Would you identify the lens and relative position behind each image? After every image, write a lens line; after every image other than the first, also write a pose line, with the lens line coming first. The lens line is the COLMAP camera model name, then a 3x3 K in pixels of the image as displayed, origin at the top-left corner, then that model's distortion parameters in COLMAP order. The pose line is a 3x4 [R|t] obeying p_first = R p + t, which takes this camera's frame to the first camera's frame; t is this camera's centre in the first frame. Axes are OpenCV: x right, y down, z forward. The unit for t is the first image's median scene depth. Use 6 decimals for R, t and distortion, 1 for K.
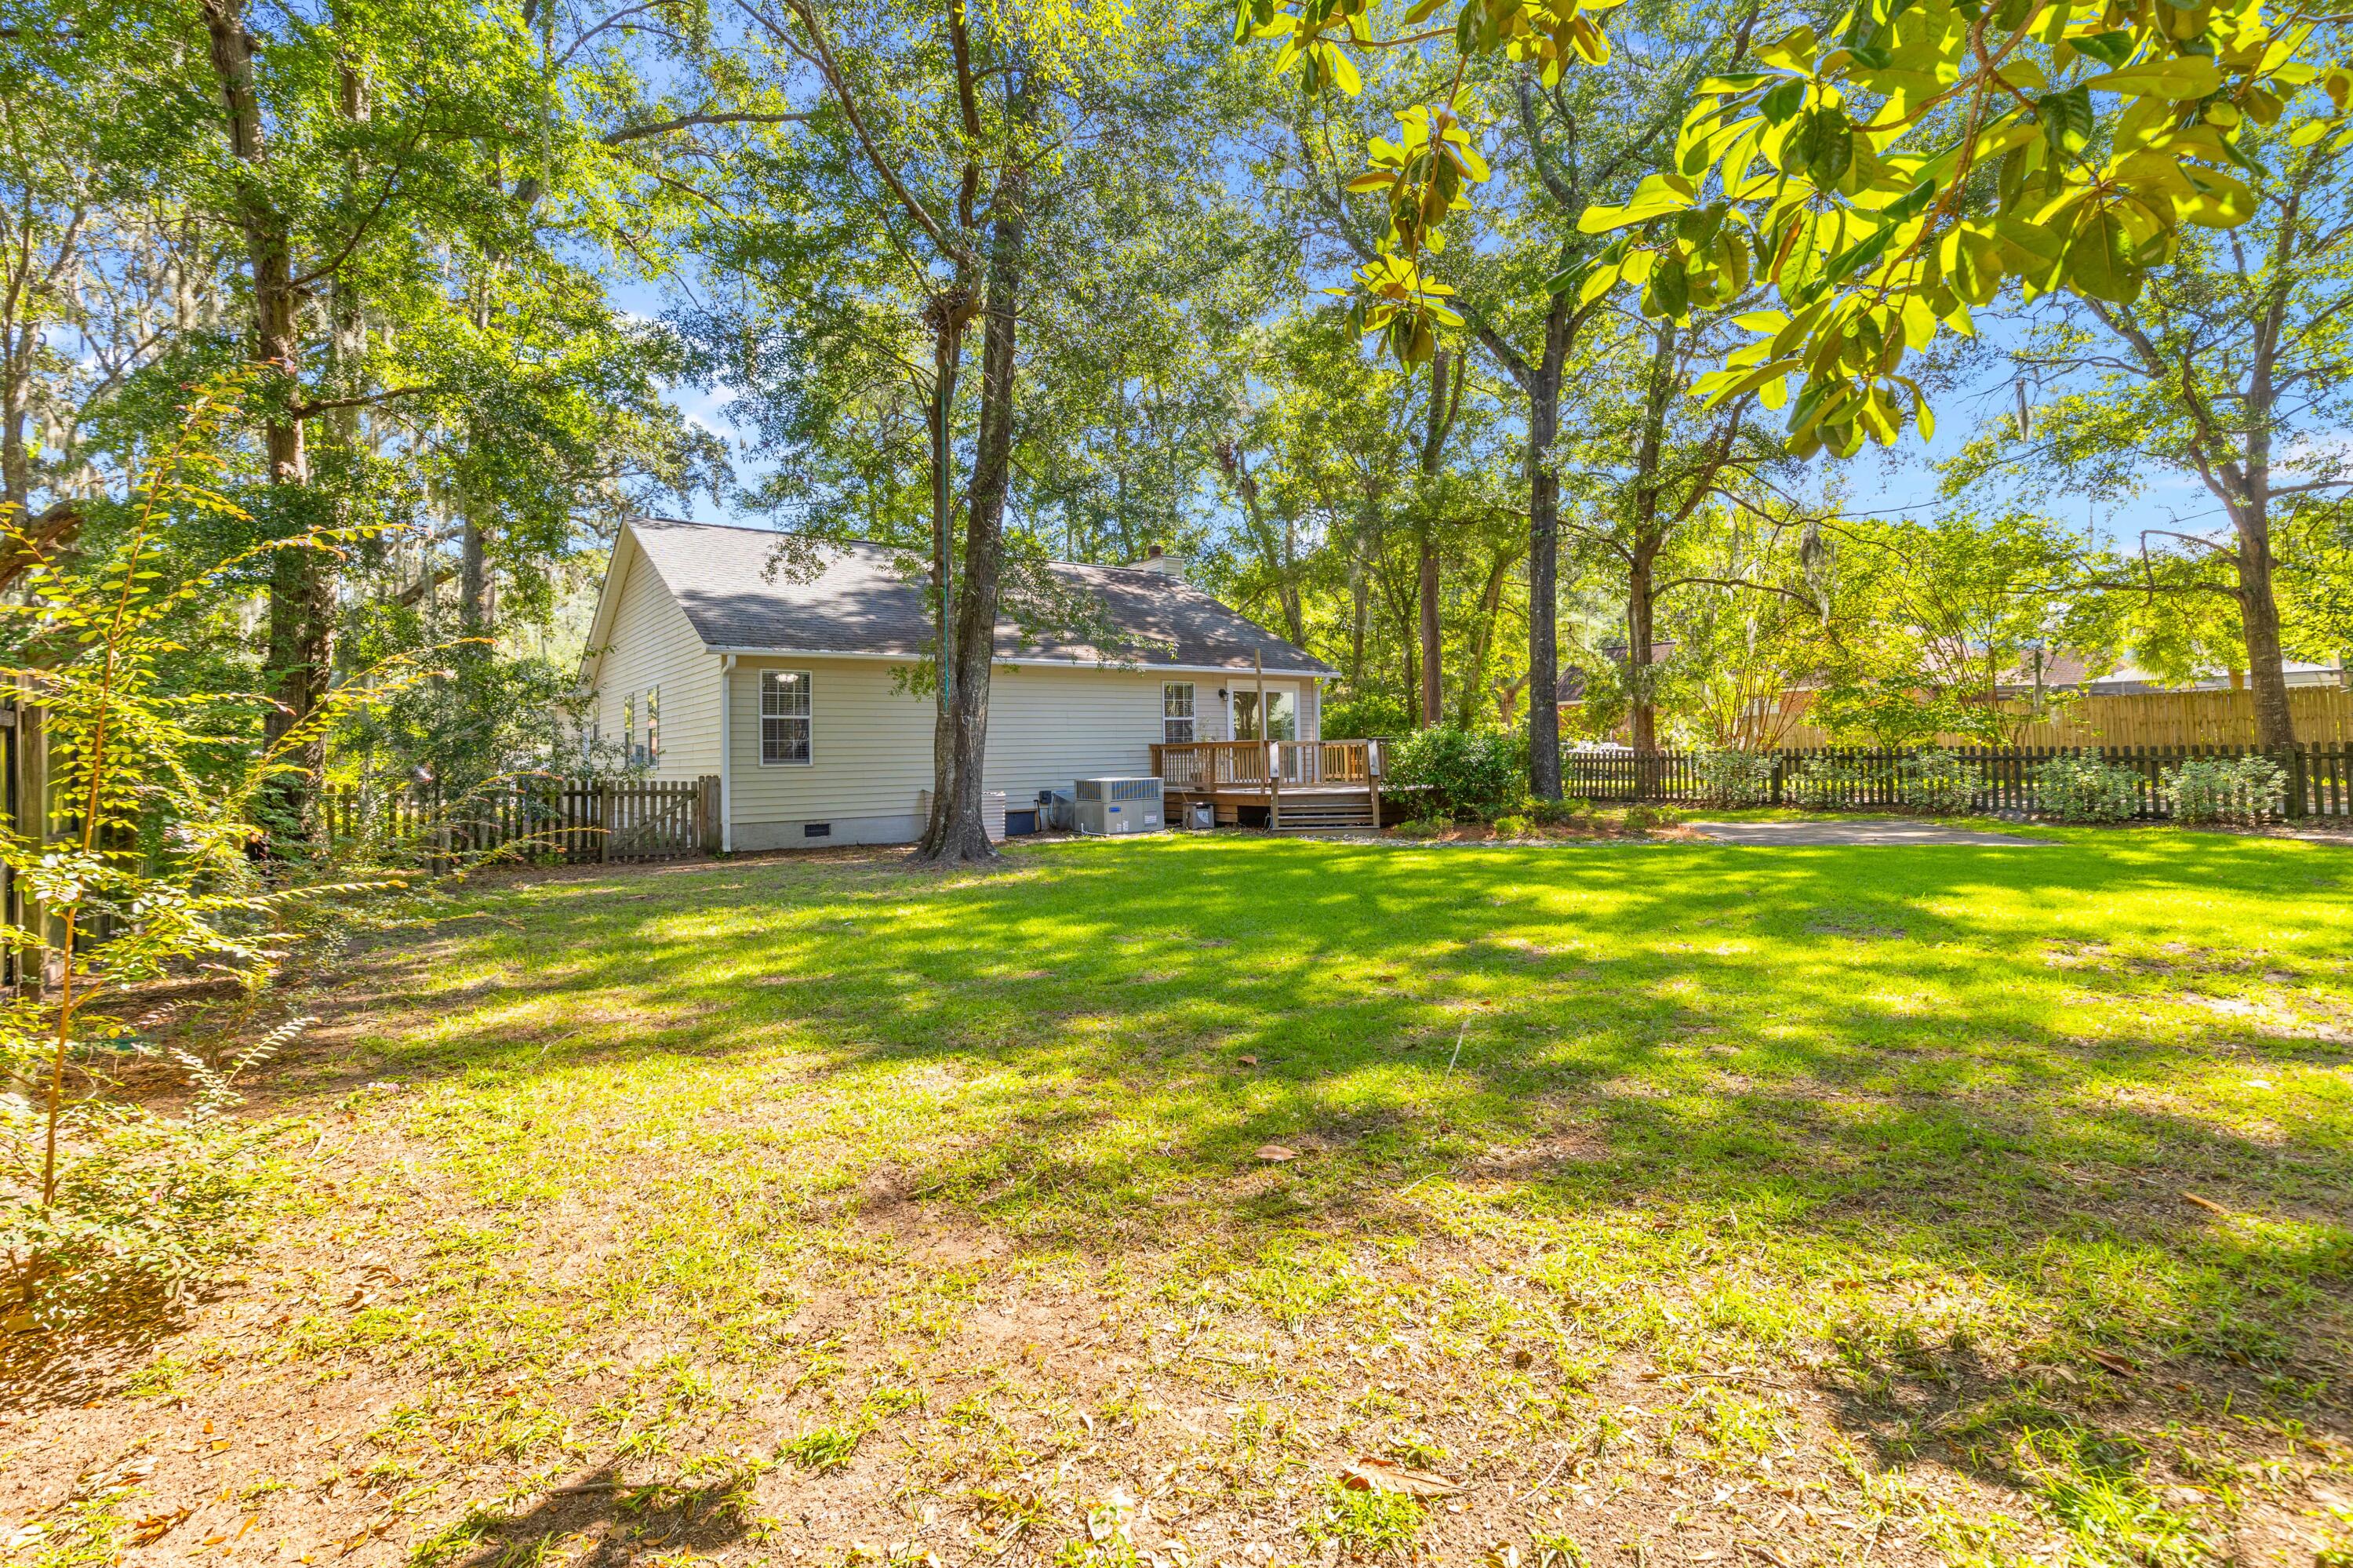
lens RADIAL K [[1062.1, 0, 1169.1], [0, 1062.1, 779.9], [0, 0, 1]] dist [0.001150, 0.000142]
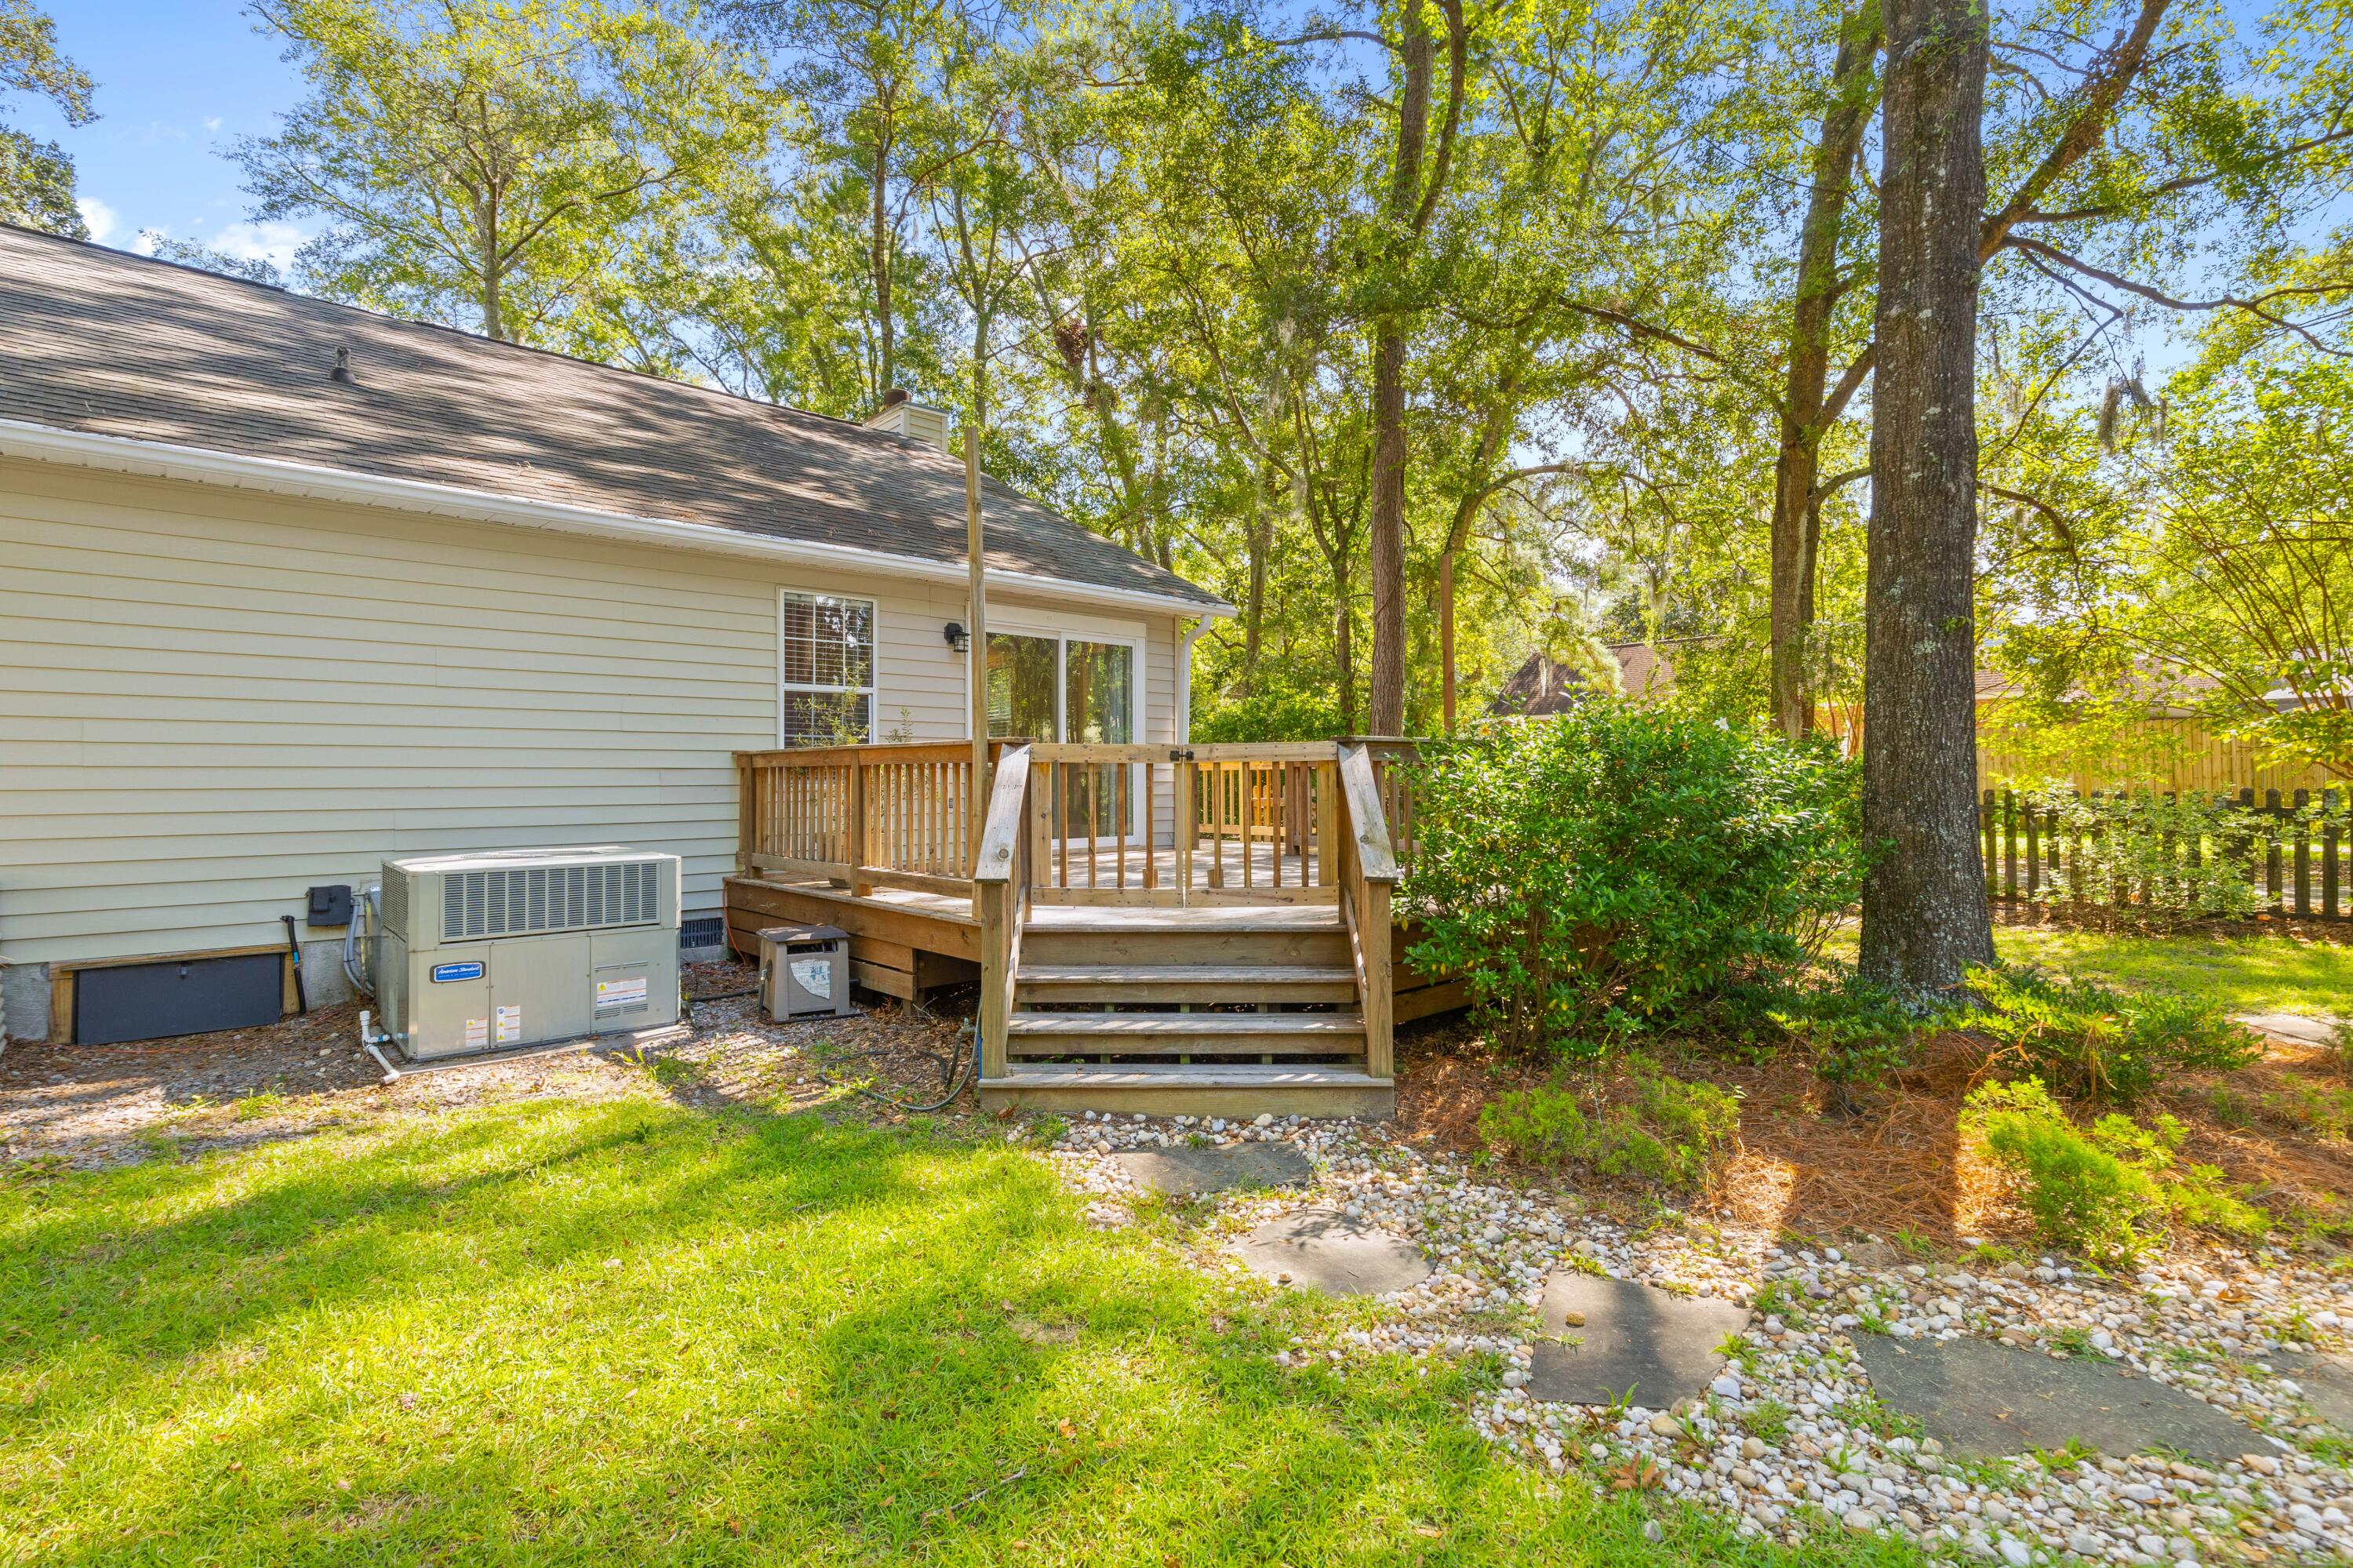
lens RADIAL K [[1062.1, 0, 1179.4], [0, 1062.1, 775.1], [0, 0, 1]] dist [0.001150, 0.000142]
pose [[0.993137, 0.016107, 0.115847, 0.096684], [-0.012658, 0.999456, -0.030444, -0.016246], [-0.116274, 0.028769, 0.992800, 0.630639]]
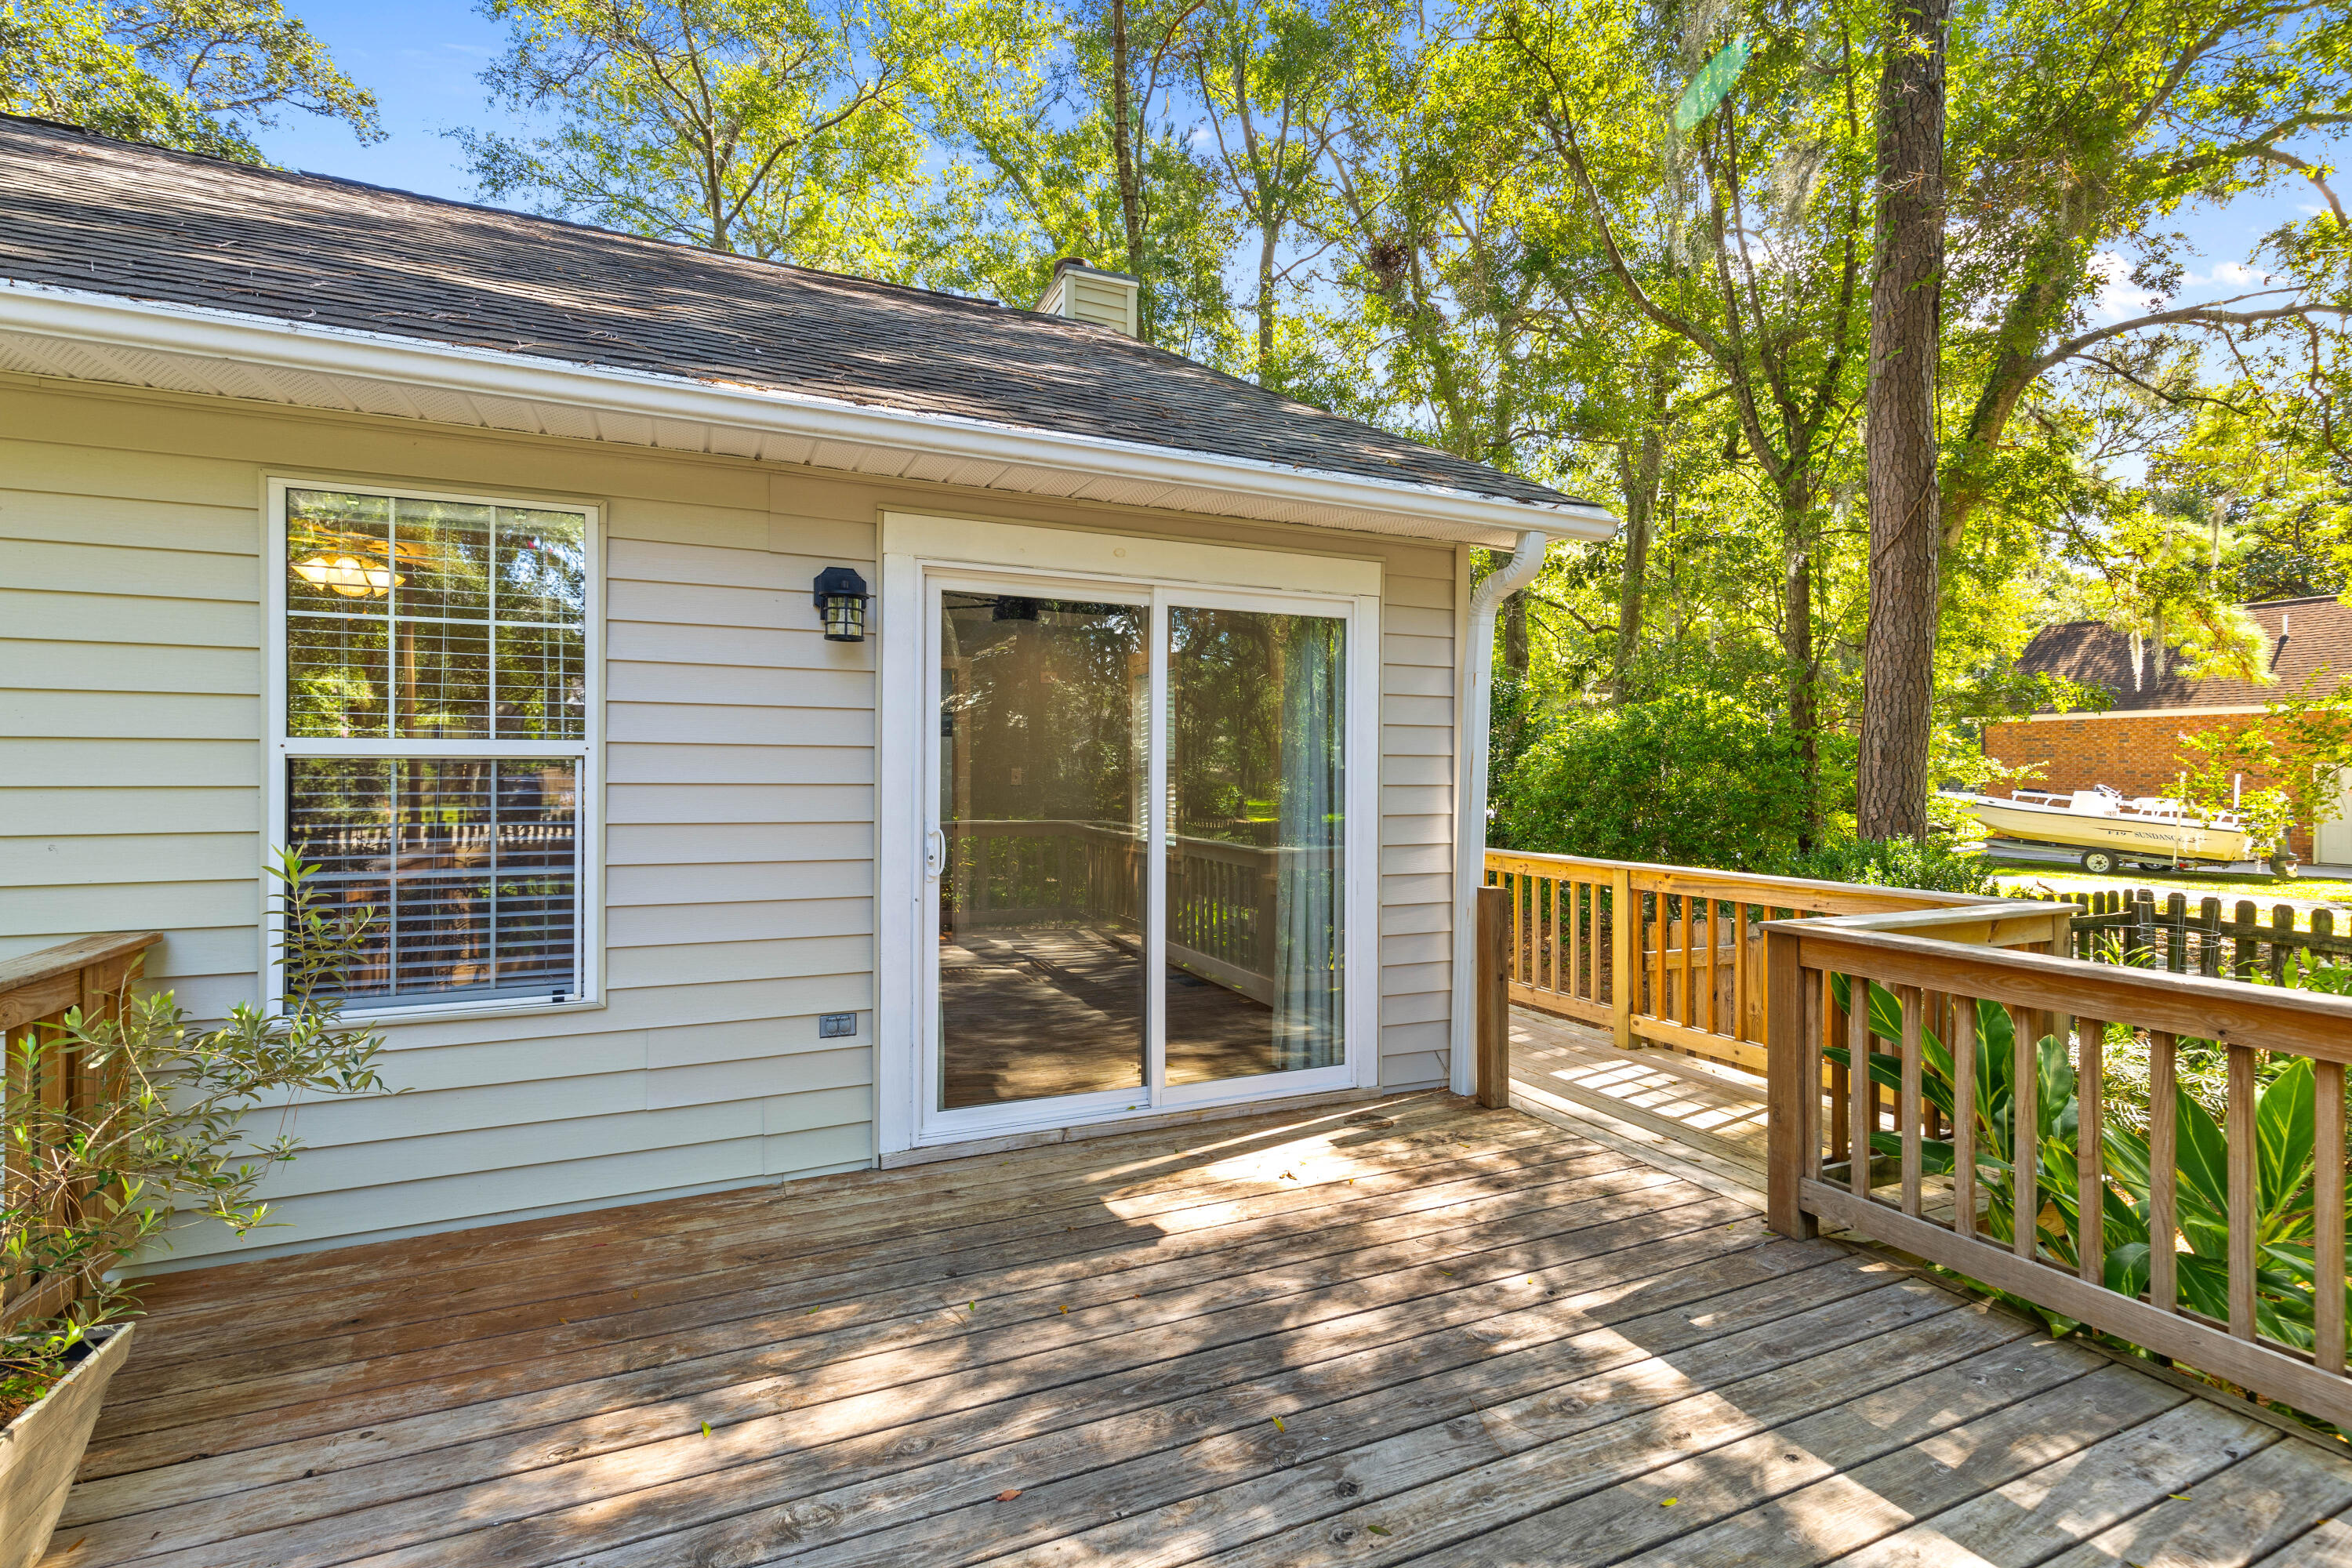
lens RADIAL K [[1061.6, 0, 1178.7], [0, 1061.6, 769.9], [0, 0, 1]] dist [0.001150, 0.000142]
pose [[0.977636, 0.025606, -0.208737, 0.144940], [-0.031064, 0.999255, -0.022908, -0.056279], [0.207995, 0.028880, 0.977703, 0.921701]]
